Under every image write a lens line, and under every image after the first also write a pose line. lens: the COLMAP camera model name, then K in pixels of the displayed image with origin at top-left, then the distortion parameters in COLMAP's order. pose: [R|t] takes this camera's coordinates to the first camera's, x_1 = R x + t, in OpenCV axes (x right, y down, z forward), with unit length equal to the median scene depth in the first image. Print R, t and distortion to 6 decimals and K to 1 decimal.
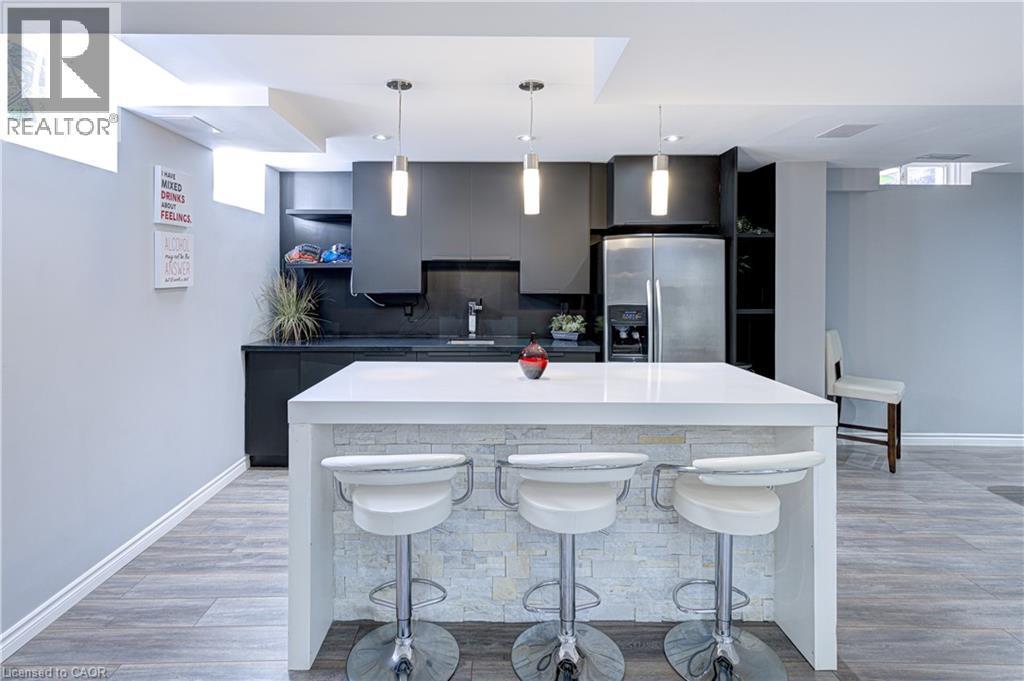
lens RADIAL K [[528.4, 0, 494.0], [0, 528.4, 280.1], [0, 0, 1]] dist [0.000490, -0.000012]
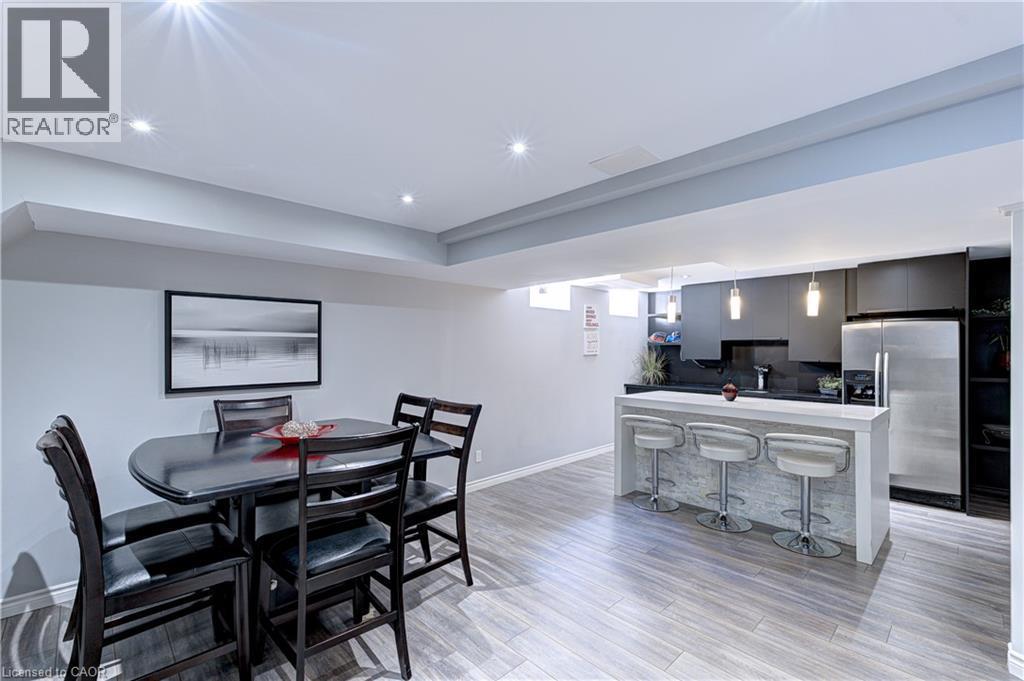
lens RADIAL K [[443.8, 0, 508.4], [0, 443.8, 351.3], [0, 0, 1]] dist [-0.000149, -0.000017]
pose [[0.688823, 0.004027, -0.724918, 0.464477], [-0.002716, 0.999992, 0.002975, -0.005351], [0.724924, -0.000080, 0.688829, -0.508836]]
